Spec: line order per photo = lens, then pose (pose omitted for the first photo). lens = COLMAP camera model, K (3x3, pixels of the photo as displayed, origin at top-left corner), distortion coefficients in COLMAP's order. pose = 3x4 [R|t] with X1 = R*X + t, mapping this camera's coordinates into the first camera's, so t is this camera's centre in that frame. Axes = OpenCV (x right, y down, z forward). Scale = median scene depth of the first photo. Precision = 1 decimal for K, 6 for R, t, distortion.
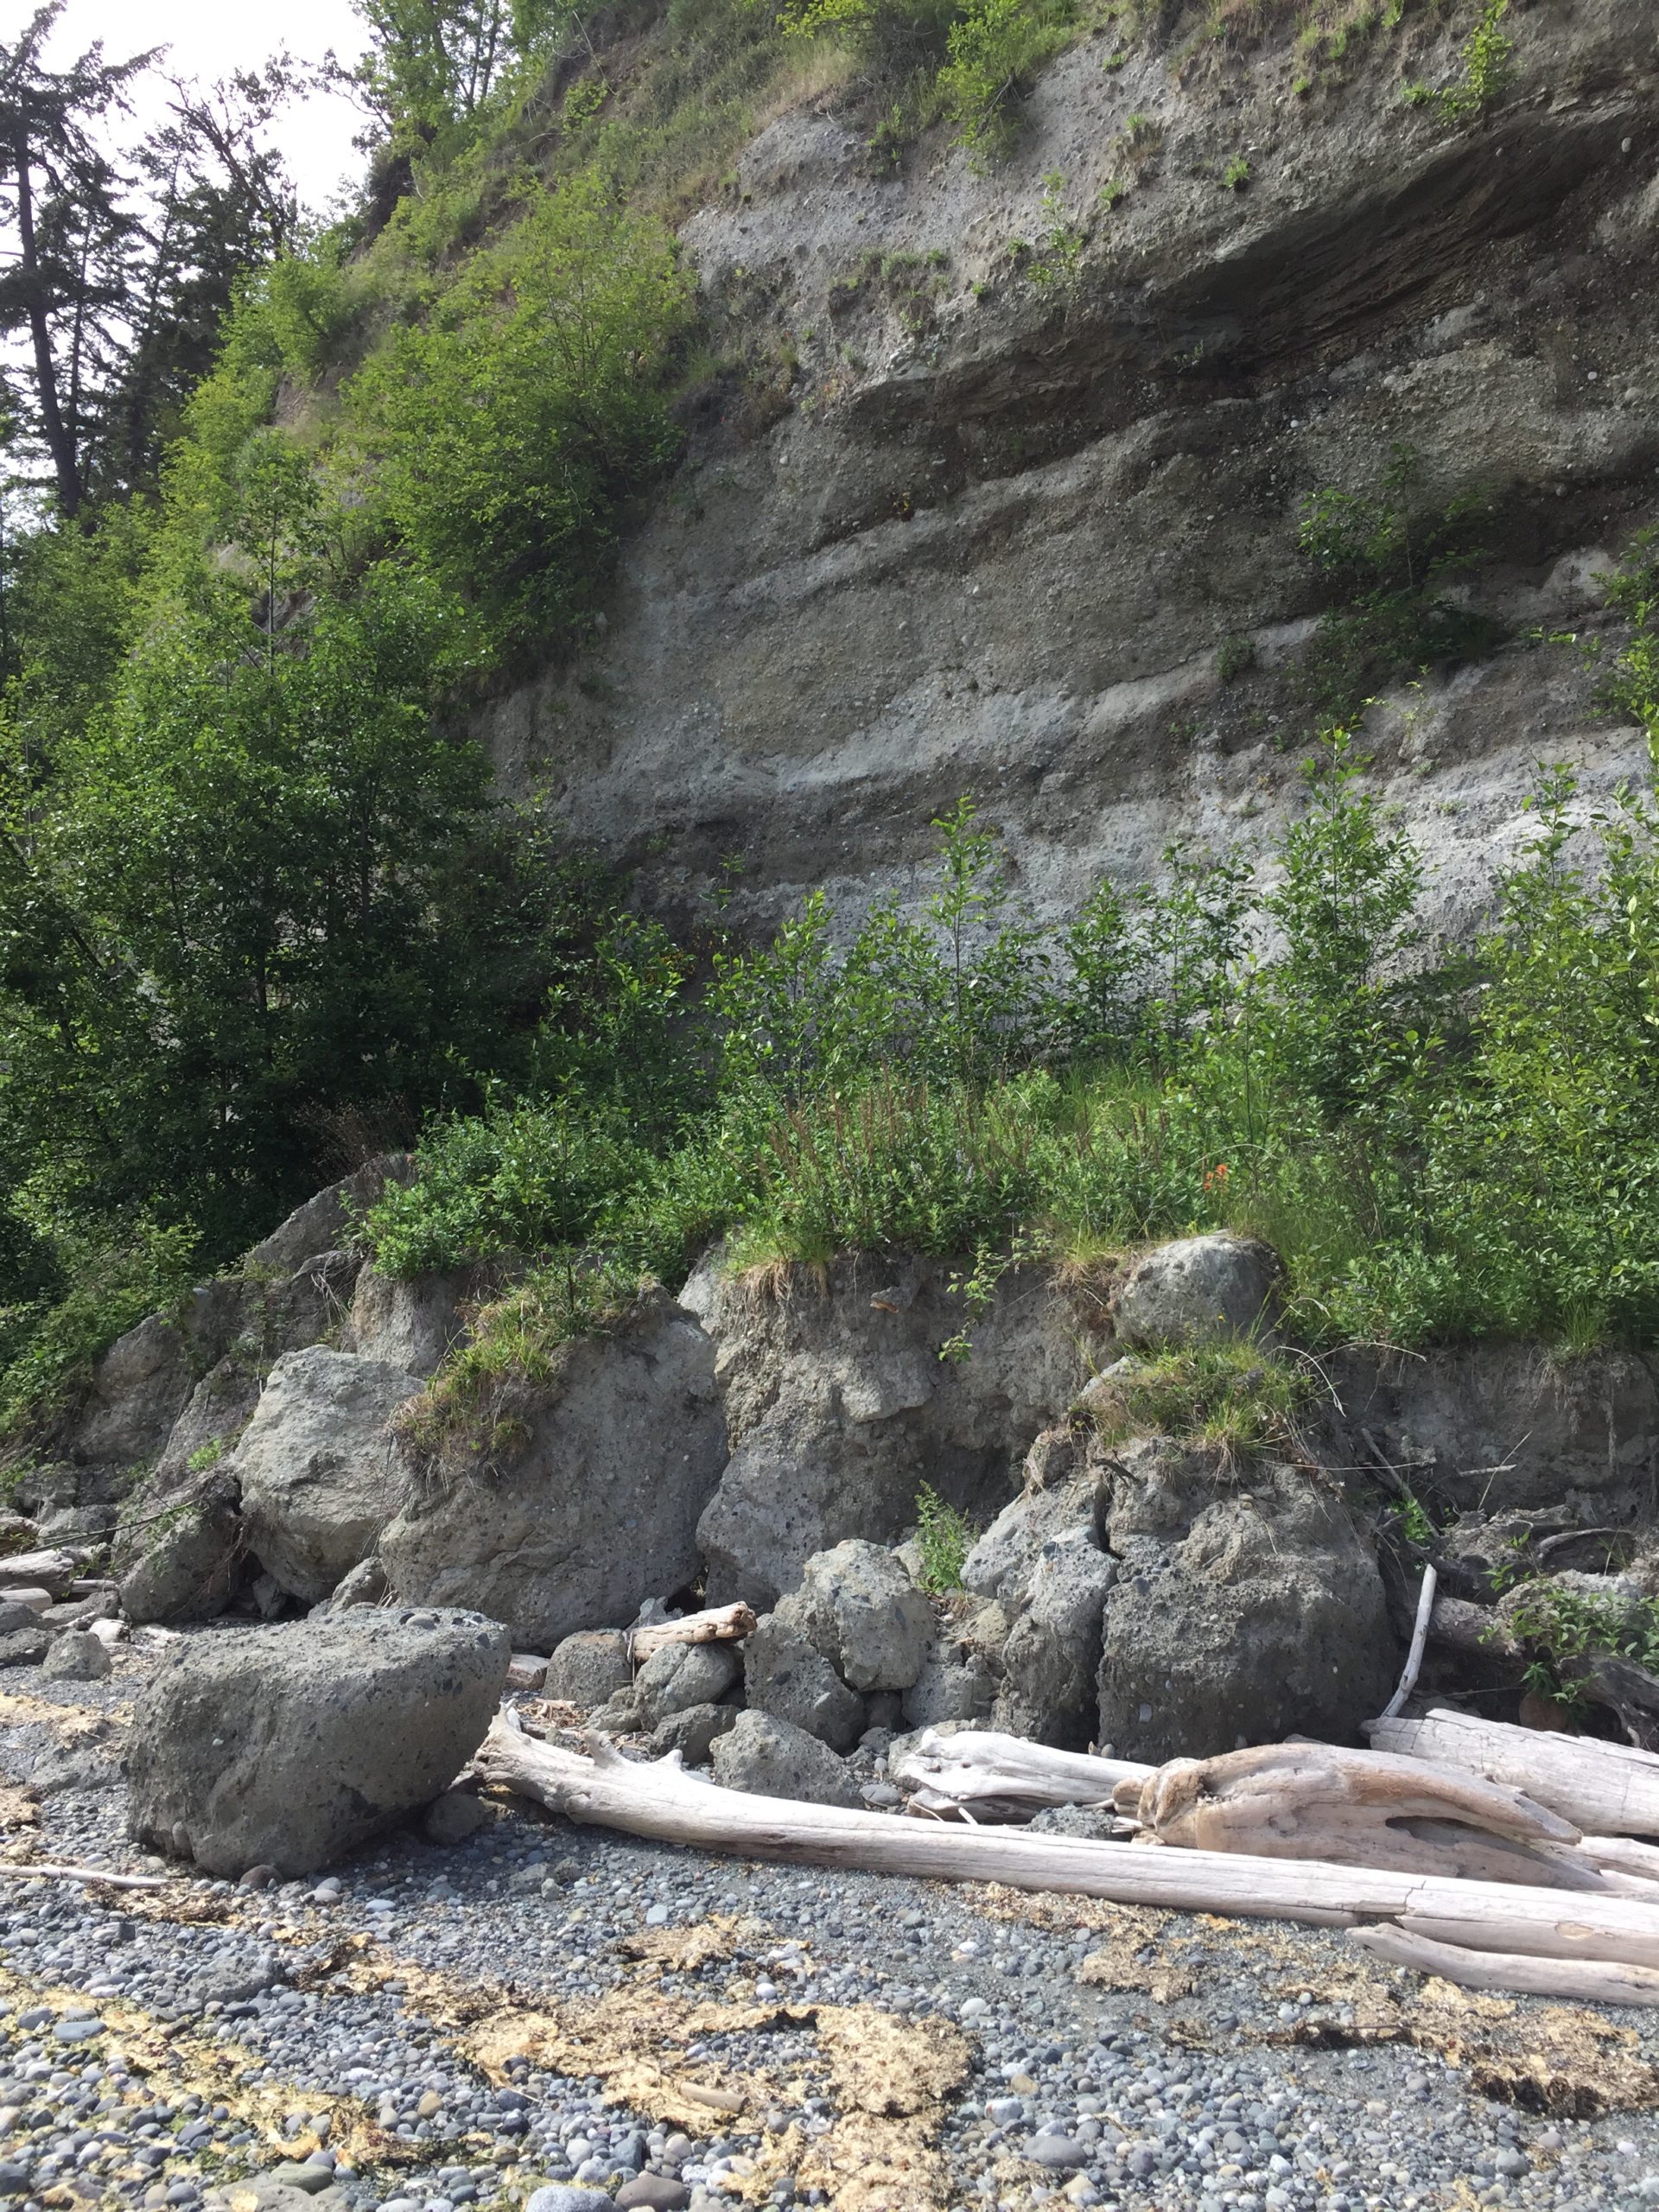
lens RADIAL K [[1899.2, 0, 840.4], [0, 1899.2, 1055.8], [0, 0, 1]] dist [0.071148, -0.090324]
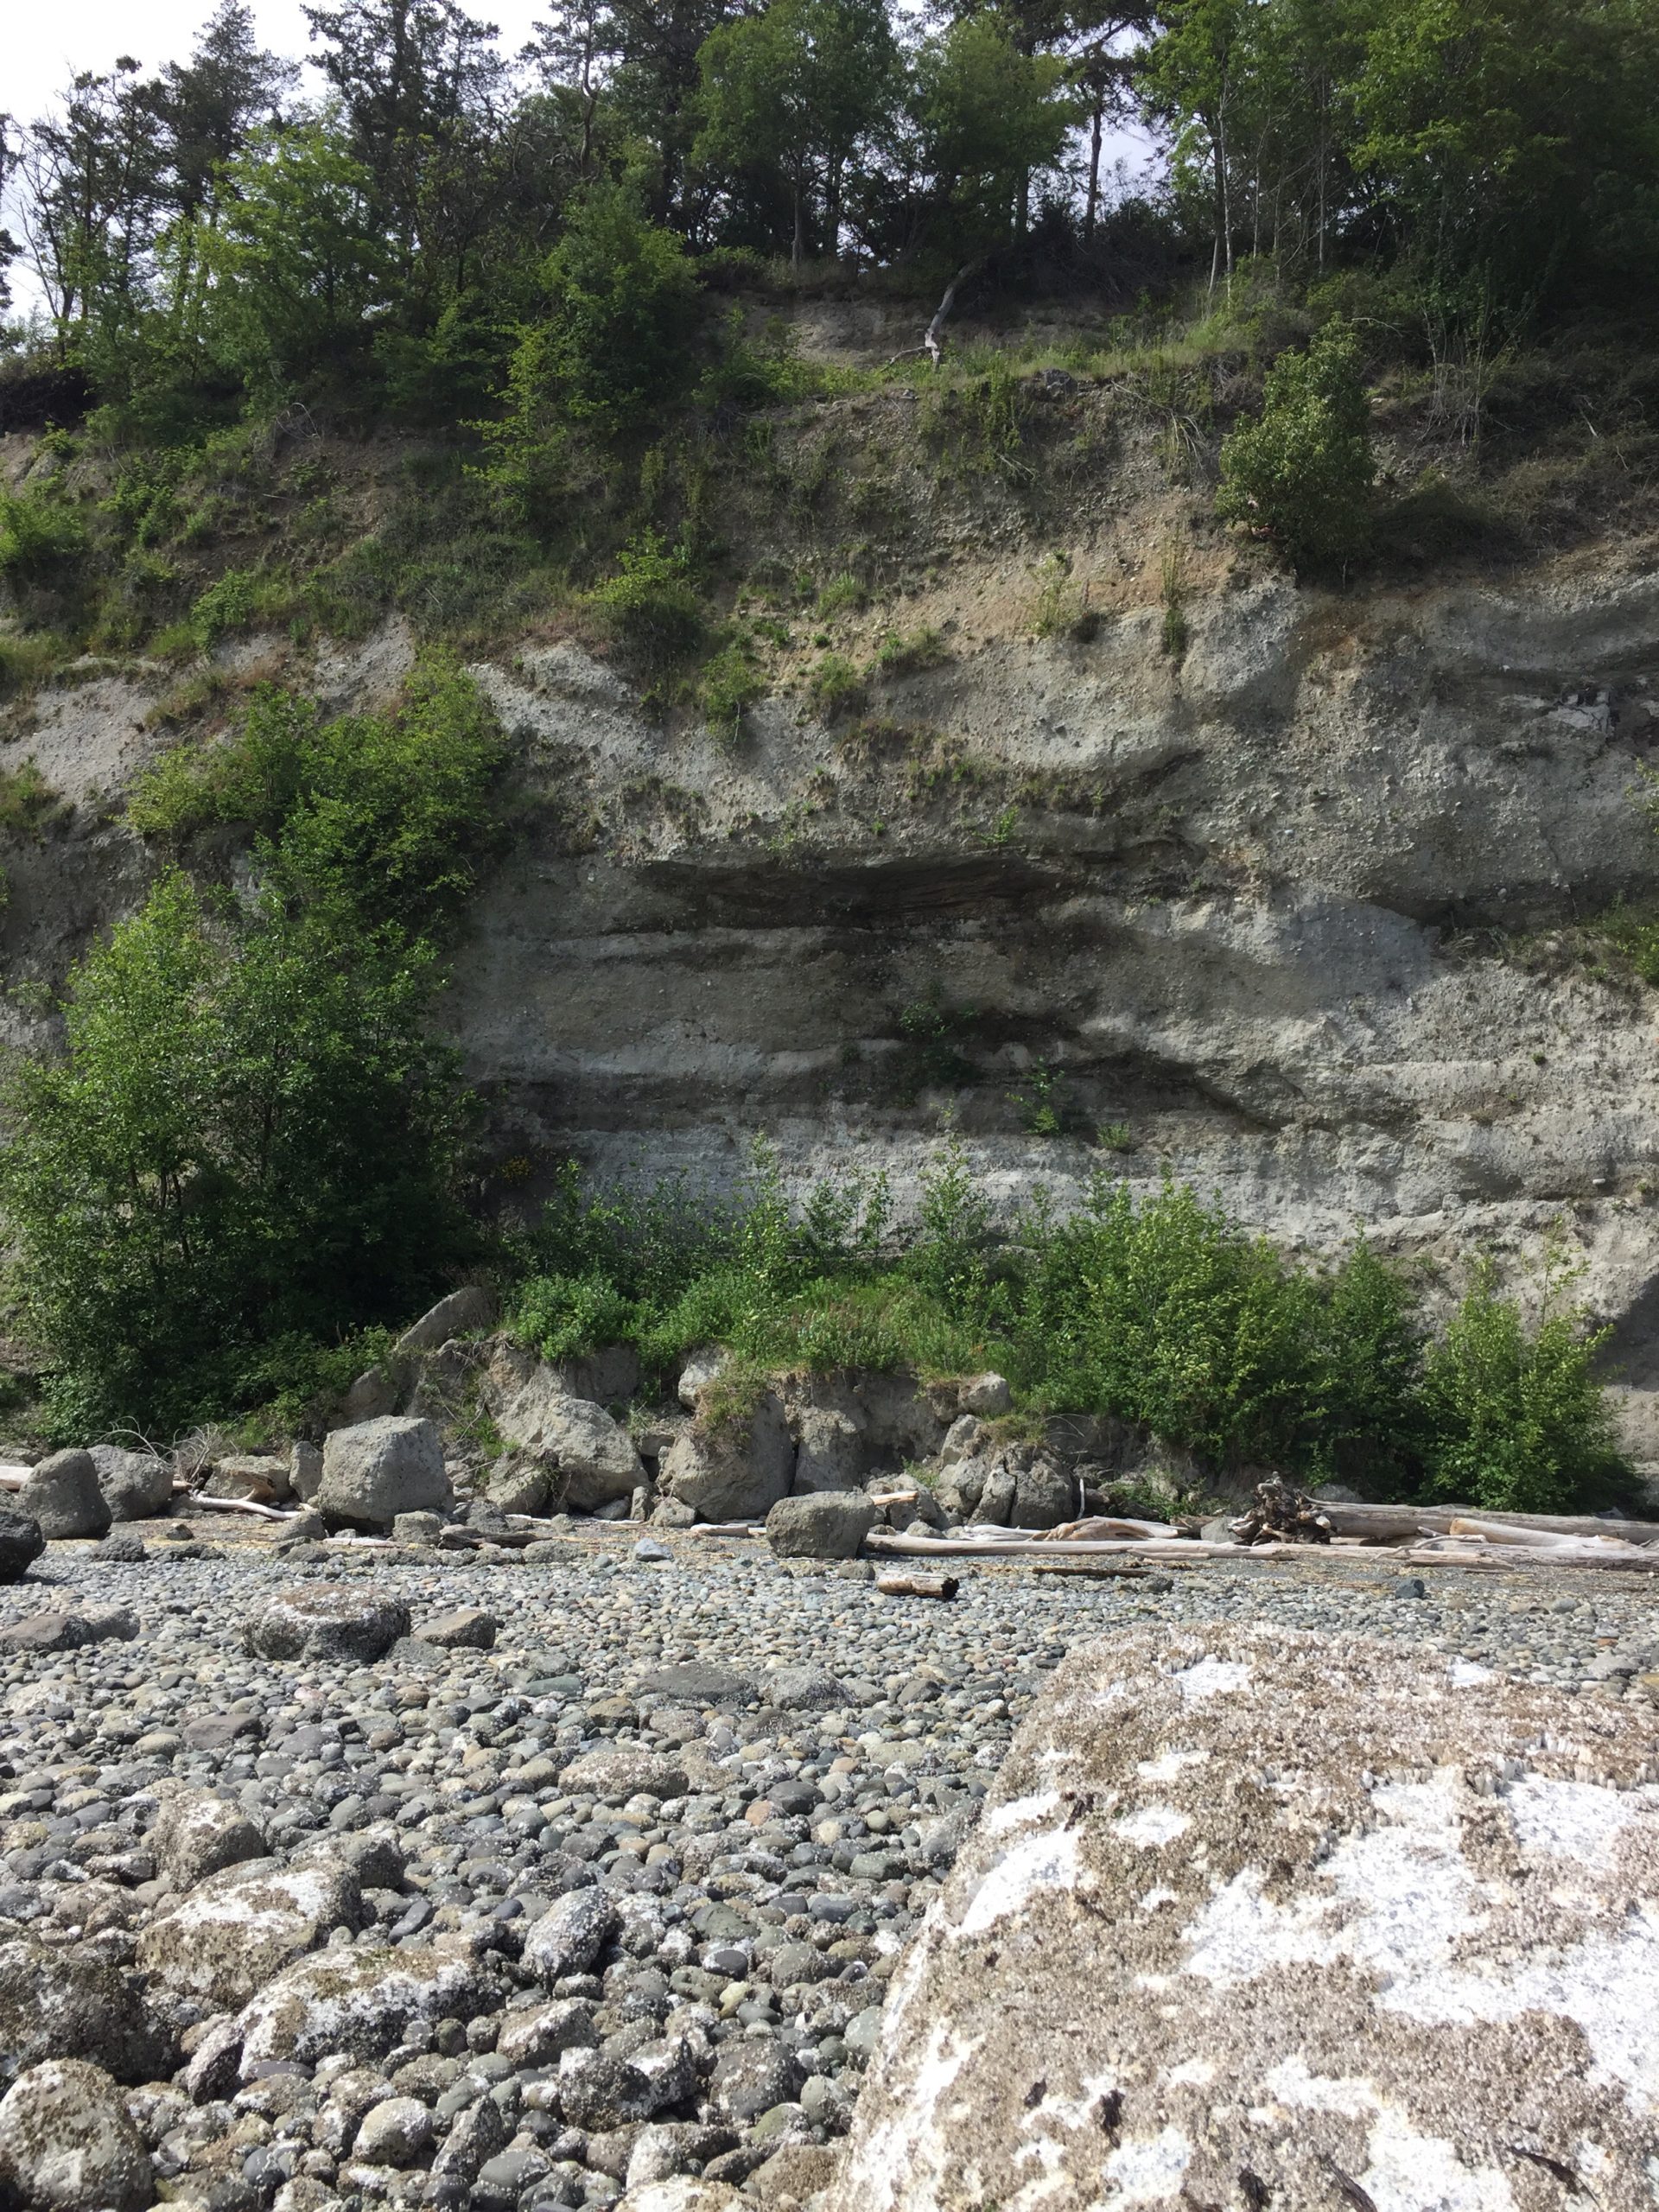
lens RADIAL K [[1899.2, 0, 826.0], [0, 1899.2, 1056.3], [0, 0, 1]] dist [0.071148, -0.090324]
pose [[0.878135, 0.099114, 0.468034, -0.737381], [-0.102582, 0.994559, -0.018146, -0.160032], [-0.467286, -0.032077, 0.883524, -0.751232]]
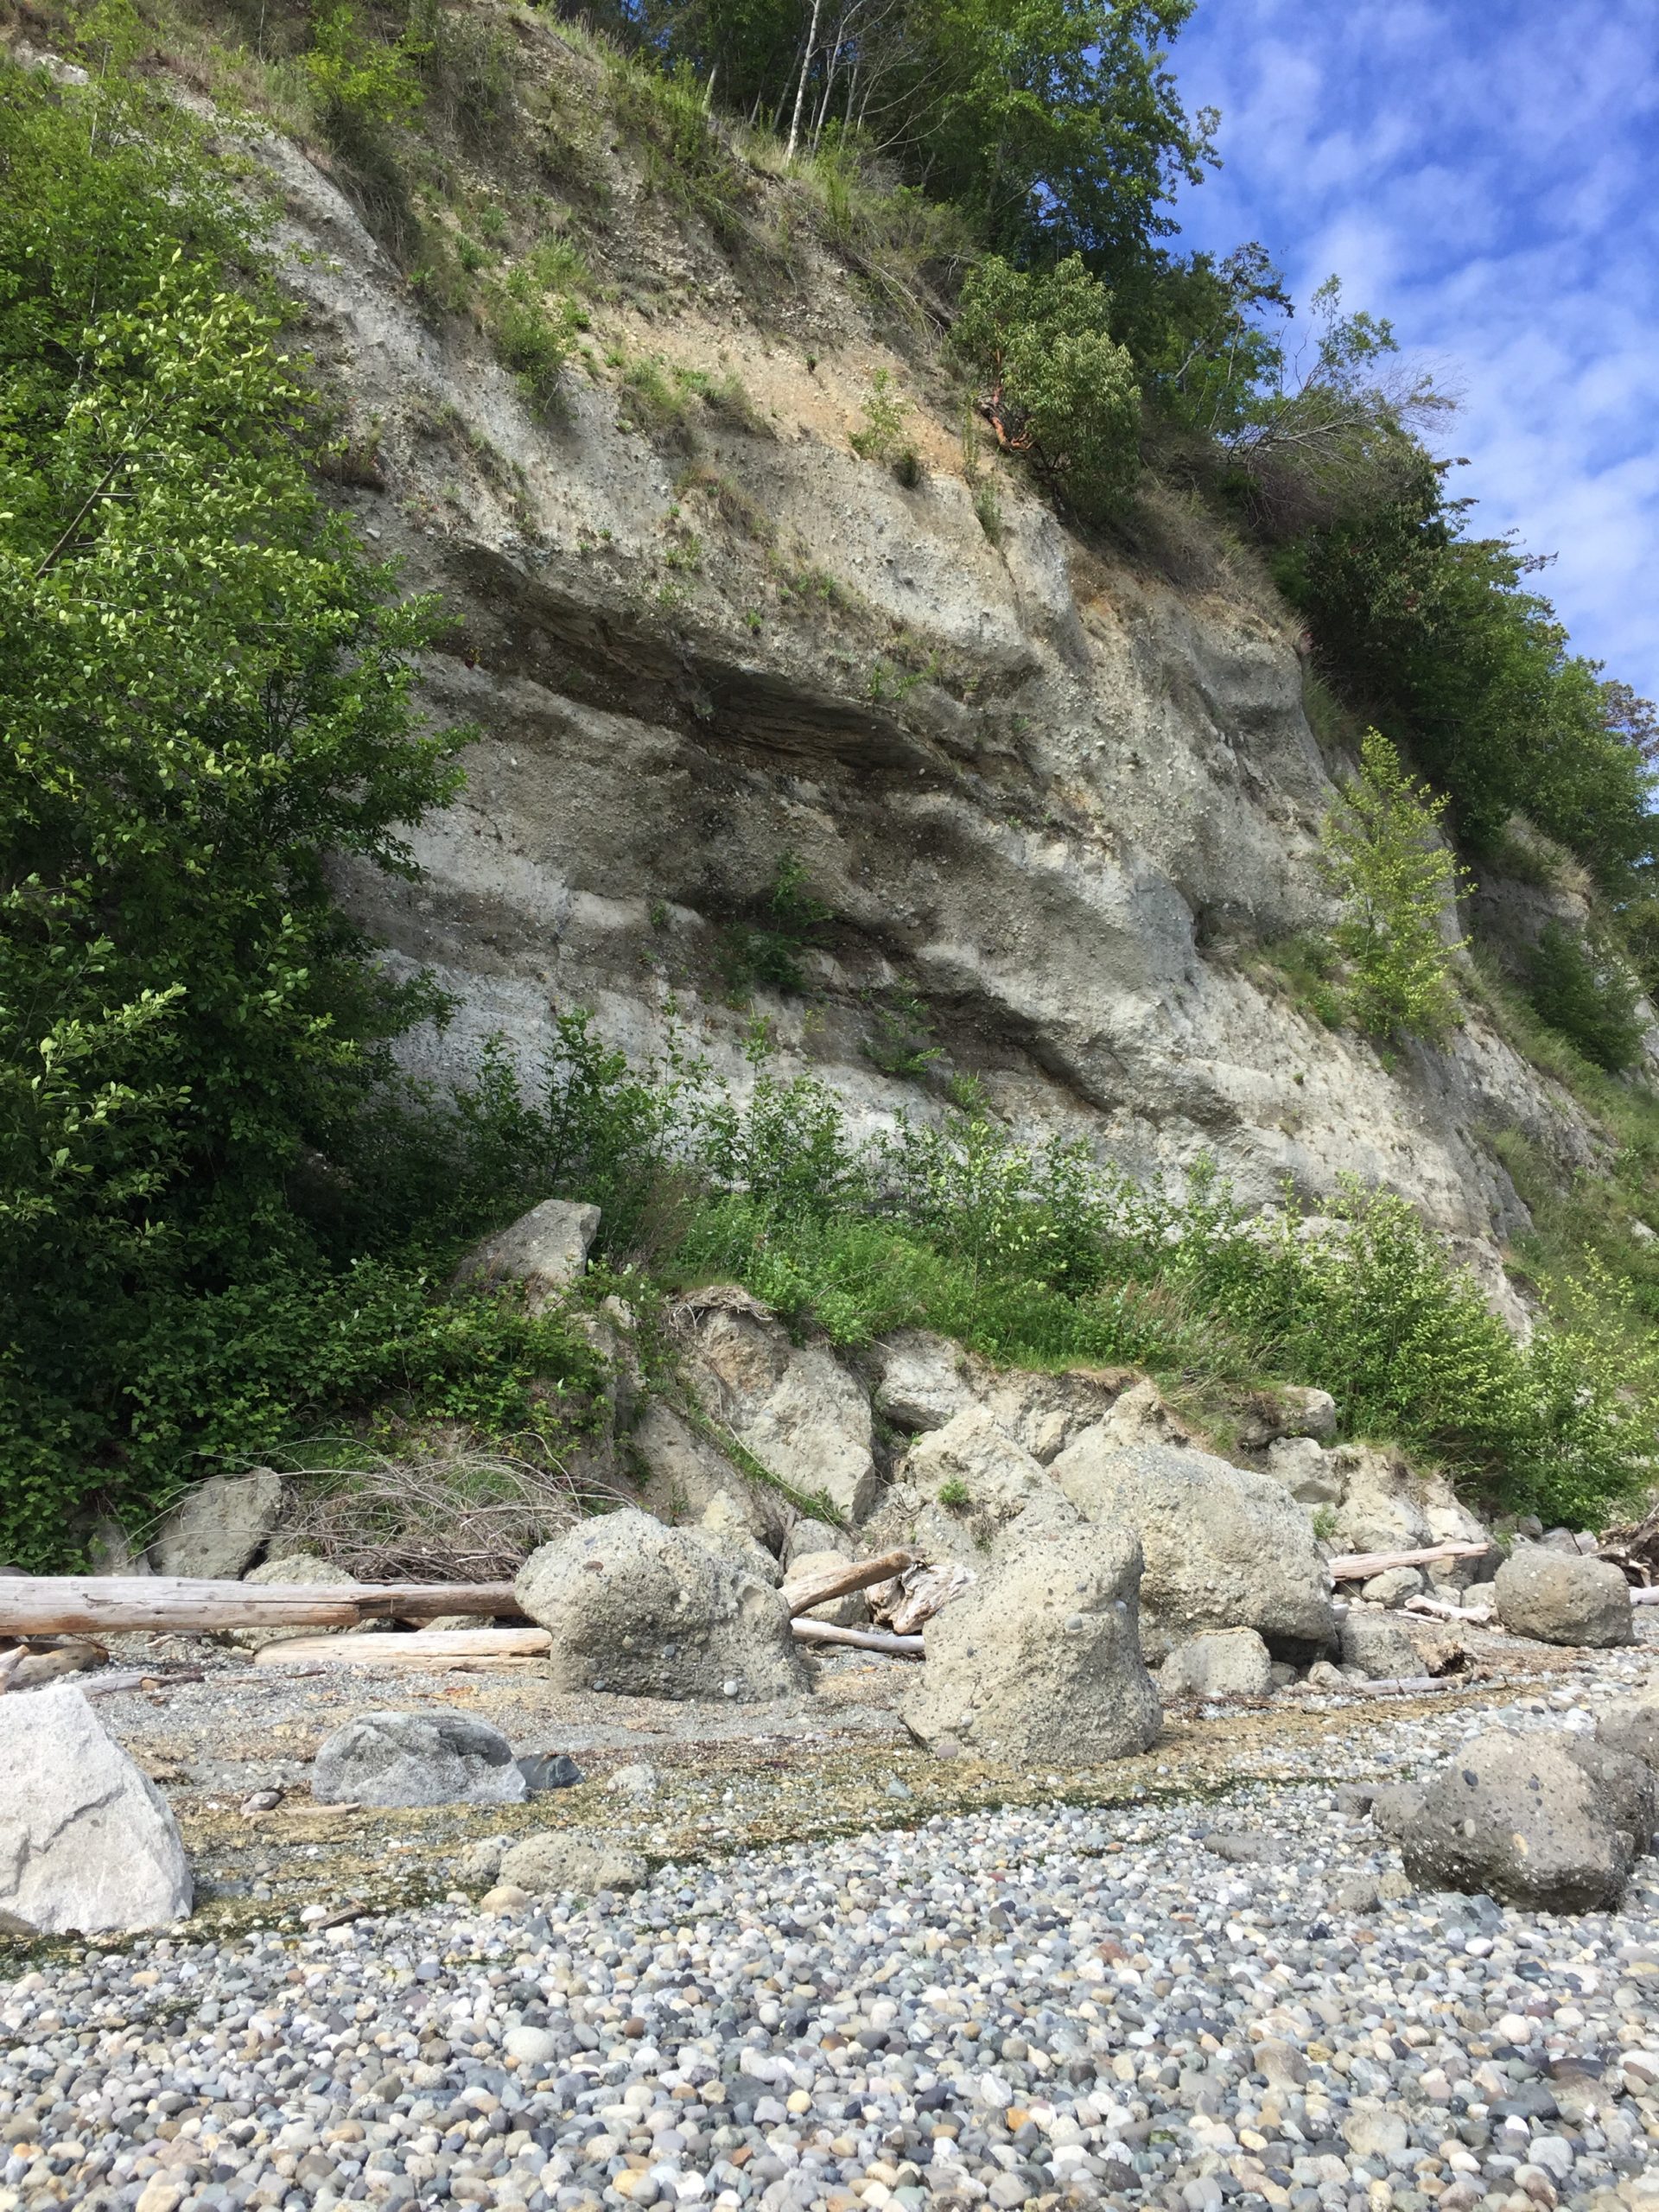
lens RADIAL K [[1899.2, 0, 822.2], [0, 1899.2, 1063.2], [0, 0, 1]] dist [0.071148, -0.090324]
pose [[0.103841, 0.191582, 0.975968, -1.117406], [-0.202841, 0.964728, -0.167793, 0.110312], [-0.973690, -0.180543, 0.139039, 0.641505]]
